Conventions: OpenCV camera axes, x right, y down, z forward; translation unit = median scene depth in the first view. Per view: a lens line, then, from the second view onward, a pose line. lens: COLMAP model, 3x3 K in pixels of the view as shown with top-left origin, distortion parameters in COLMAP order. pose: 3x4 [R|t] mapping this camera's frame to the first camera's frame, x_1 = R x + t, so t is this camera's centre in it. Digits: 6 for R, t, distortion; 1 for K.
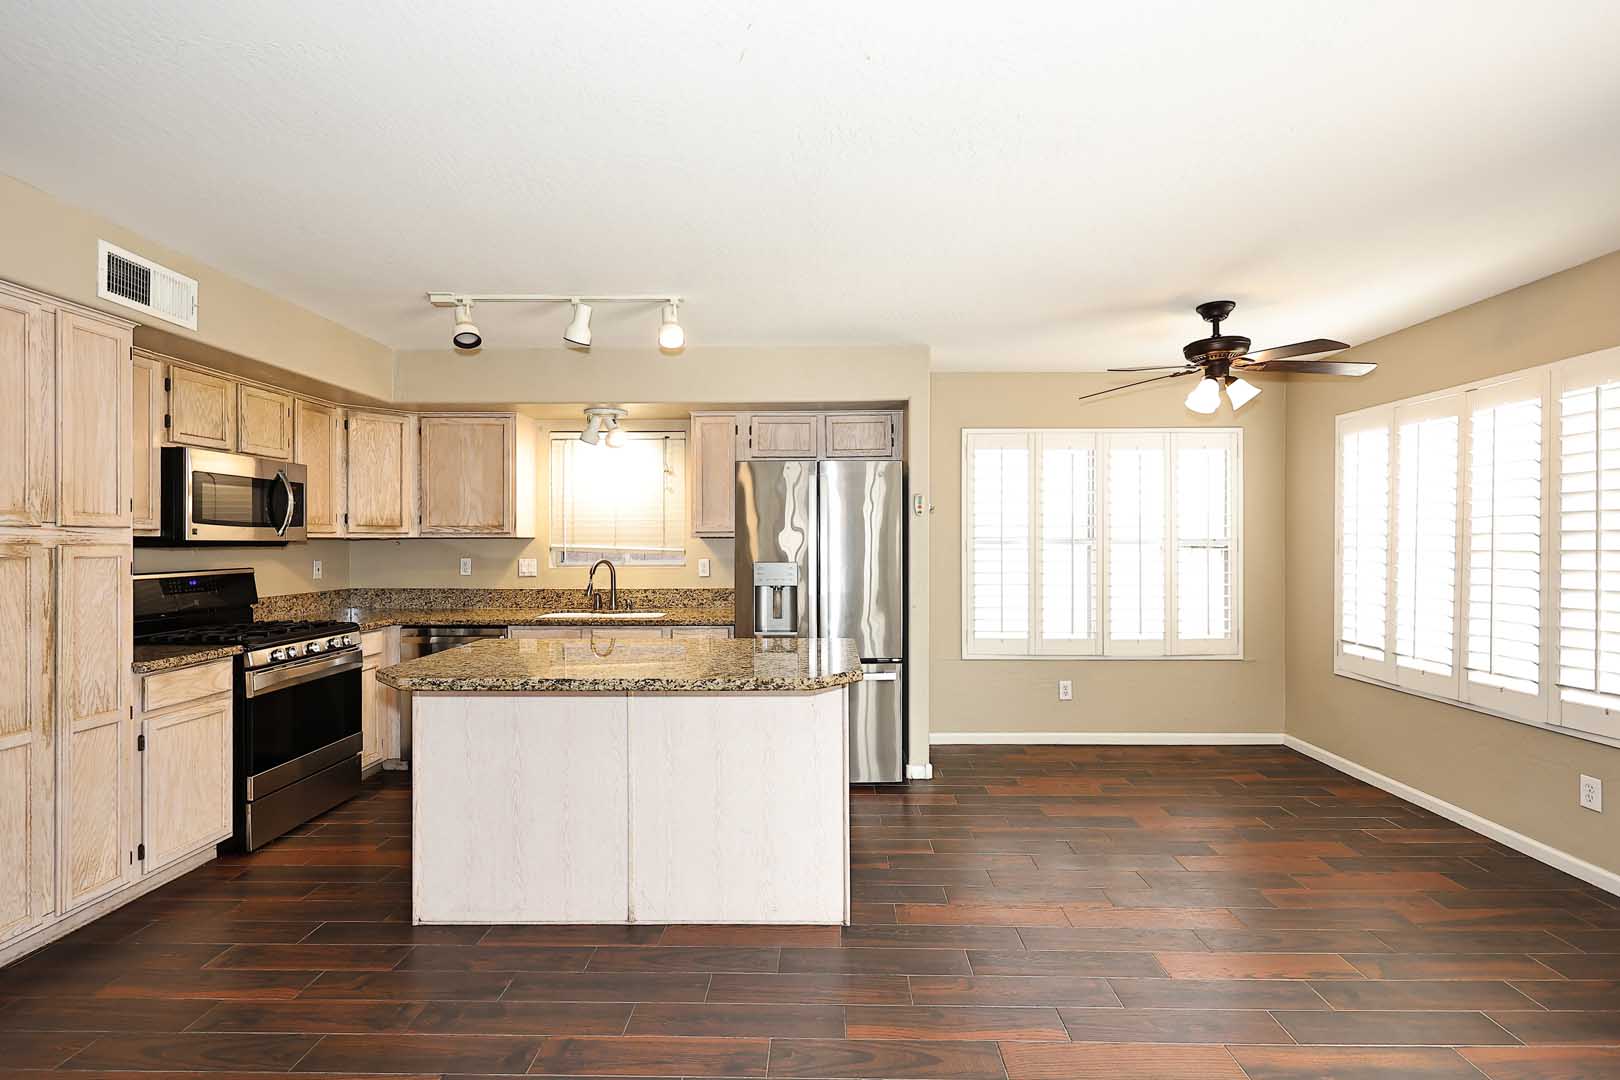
lens RADIAL K [[739.5, 0, 810.0], [0, 739.5, 540.0], [0, 0, 1]] dist [0.000389, 0.000388]
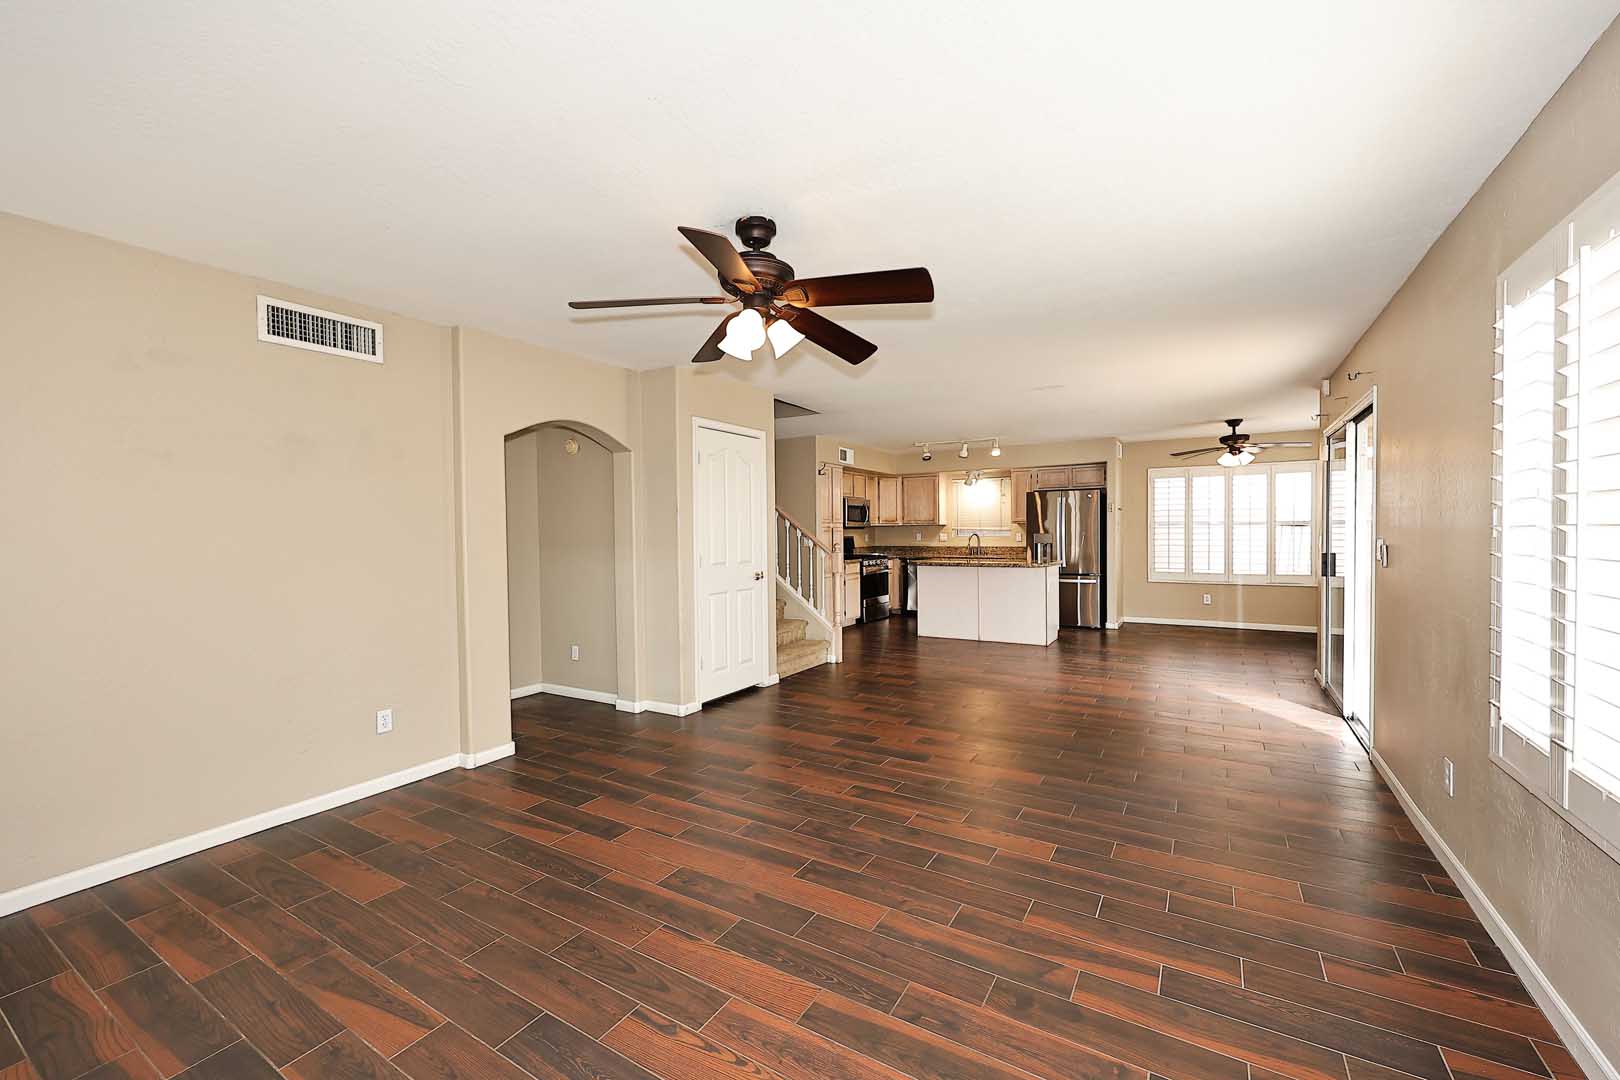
lens RADIAL K [[646.0, 0, 810.0], [0, 646.0, 540.0], [0, 0, 1]] dist [0.001816, 0.000088]
pose [[0.857971, 0.000304, -0.513697, 0.356340], [0.009524, 0.999819, 0.016498, 0.007987], [0.513609, -0.019047, 0.857813, -1.122655]]
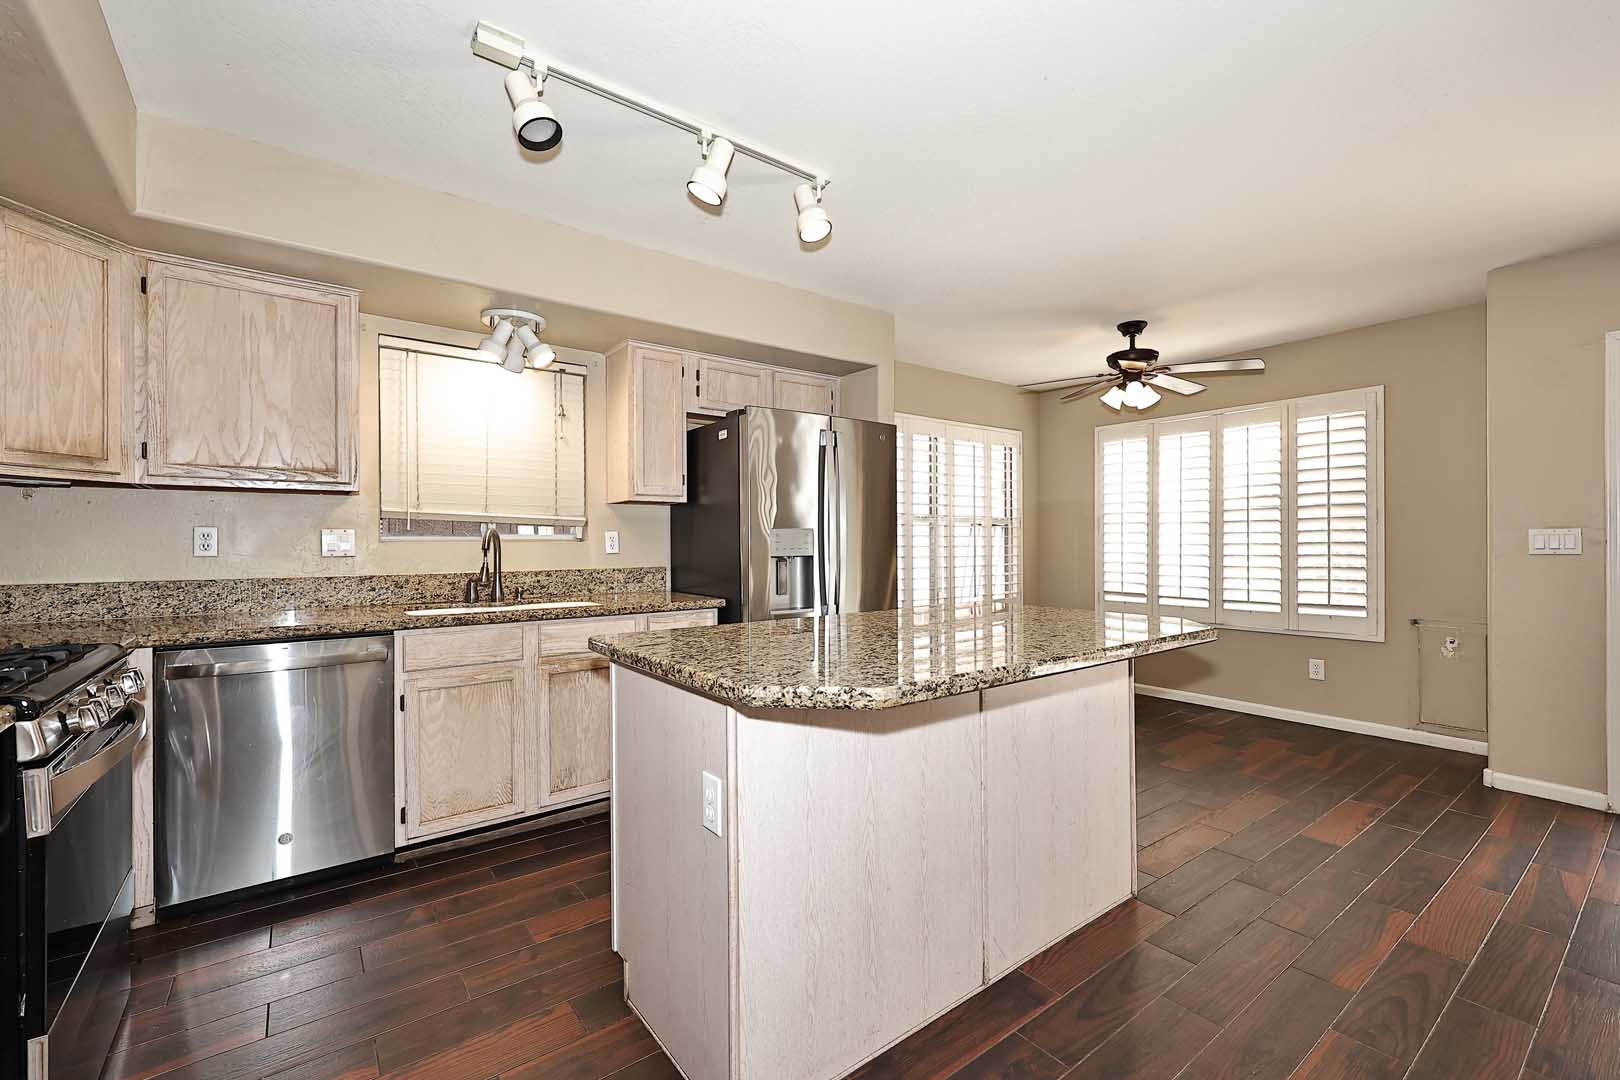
lens RADIAL K [[678.5, 0, 810.0], [0, 678.5, 540.0], [0, 0, 1]] dist [0.002917, 0.000250]
pose [[0.791225, 0.000163, 0.611524, -0.470322], [0.001387, 0.999997, -0.002061, 0.041431], [-0.611523, 0.002479, 0.791223, 0.332891]]
